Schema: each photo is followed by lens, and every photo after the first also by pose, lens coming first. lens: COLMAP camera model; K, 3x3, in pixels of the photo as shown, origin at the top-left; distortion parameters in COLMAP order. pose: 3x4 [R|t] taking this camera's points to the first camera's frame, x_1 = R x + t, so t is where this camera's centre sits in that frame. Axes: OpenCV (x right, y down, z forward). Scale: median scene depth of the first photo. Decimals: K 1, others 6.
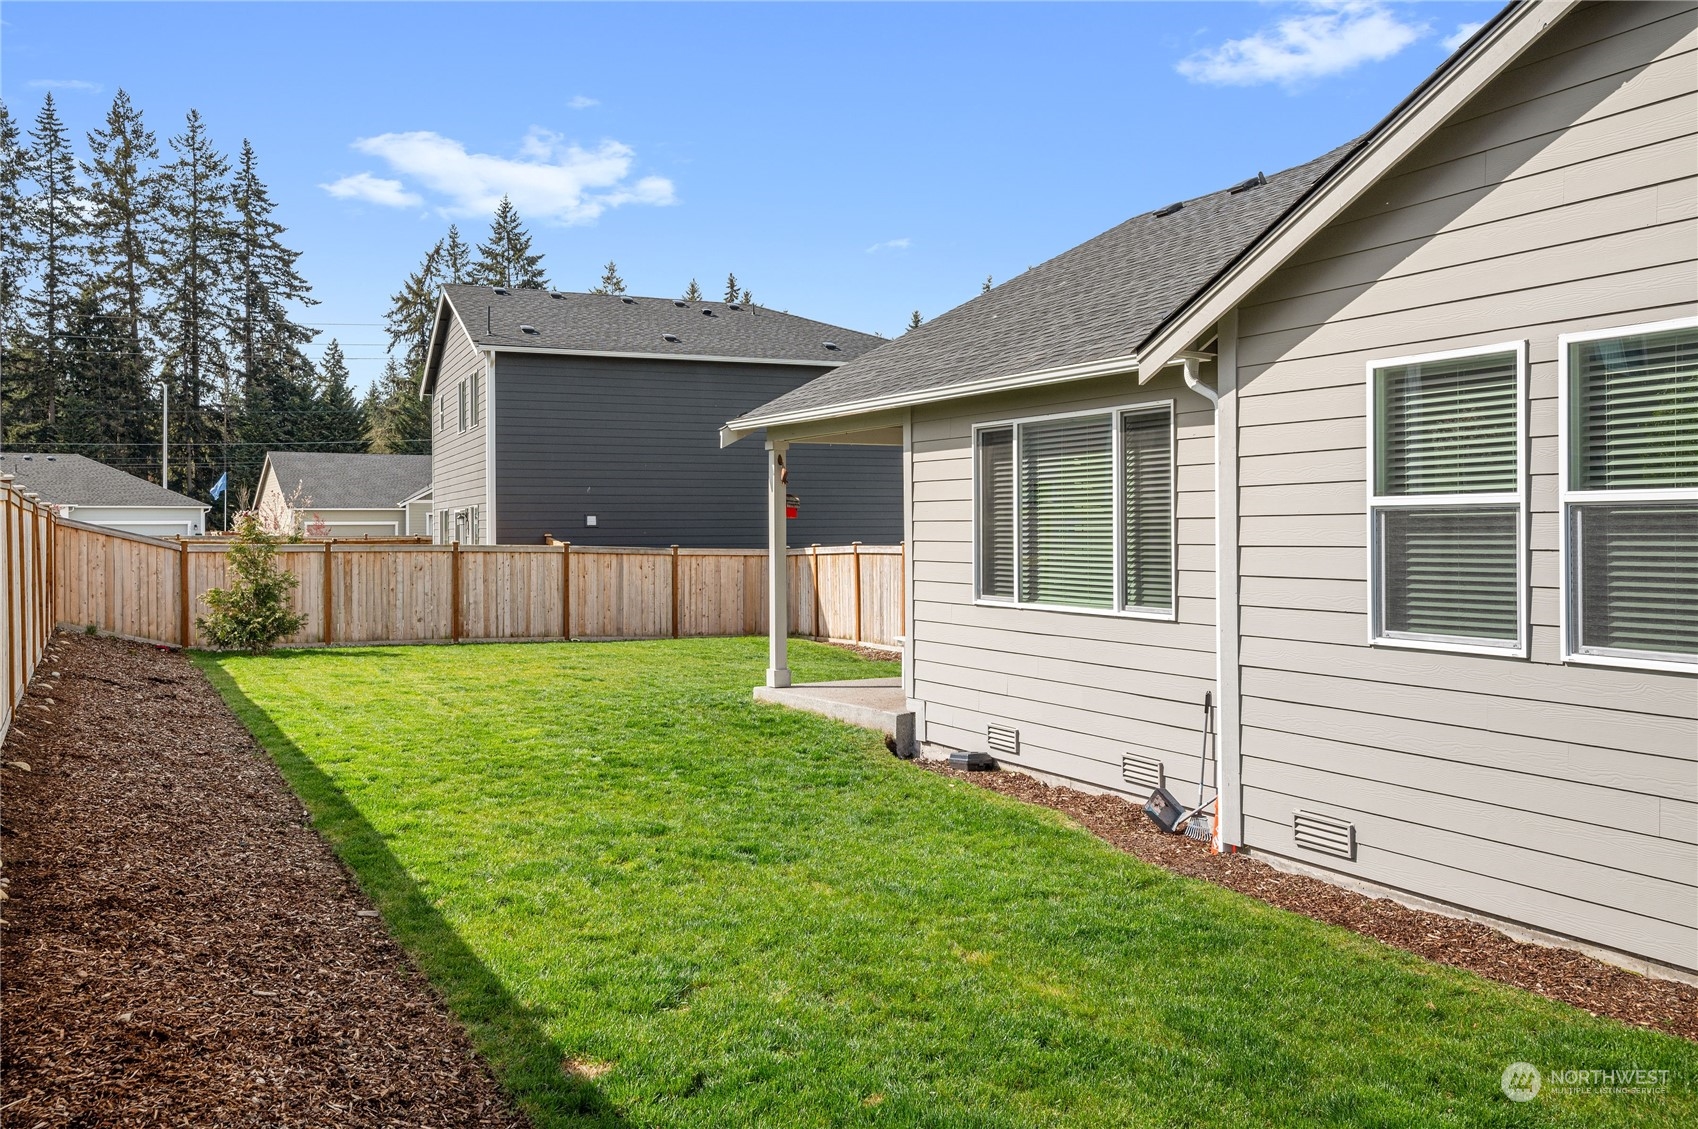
lens RADIAL K [[1364.7, 0, 850.3], [0, 1364.7, 552.6], [0, 0, 1]] dist [0.003042, 0.002774]
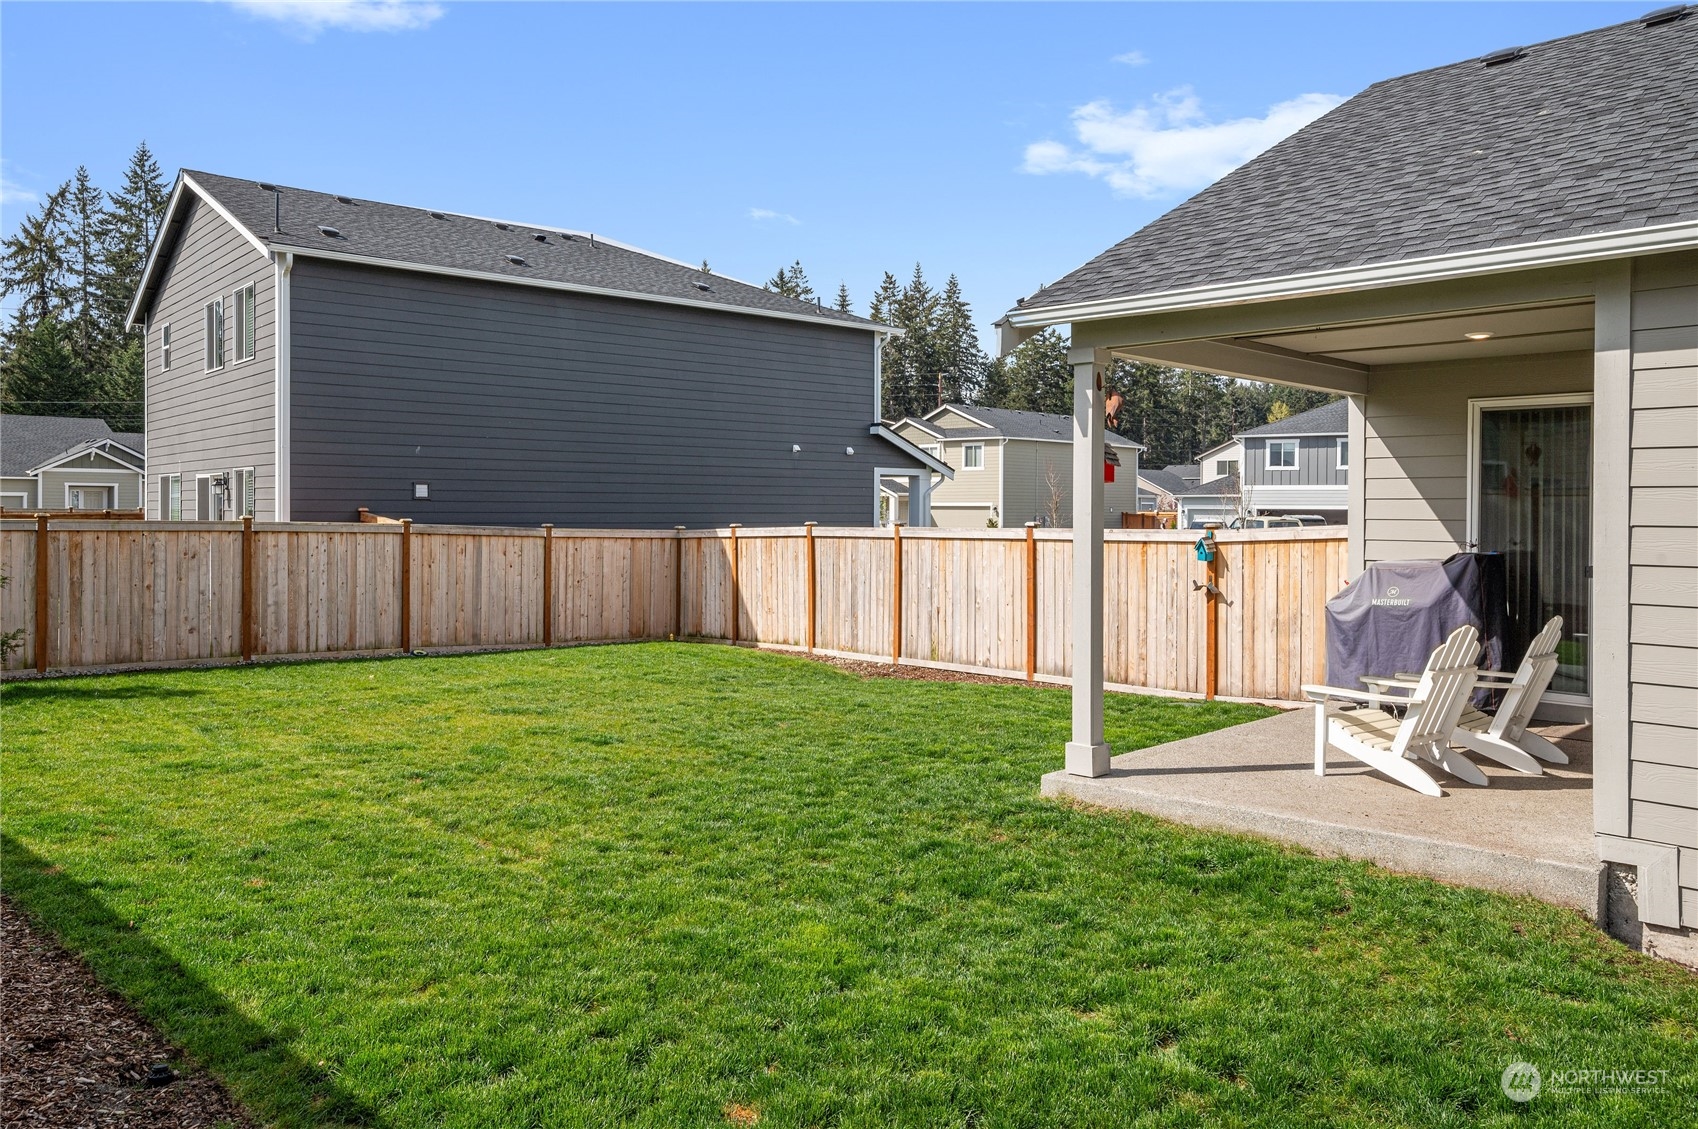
lens RADIAL K [[1214.6, 0, 826.1], [0, 1214.6, 530.6], [0, 0, 1]] dist [0.021693, -0.002706]
pose [[0.959063, 0.005937, 0.283129, -0.173698], [-0.005861, 0.999982, -0.001114, -0.001969], [-0.283131, -0.000591, 0.959081, 0.303207]]
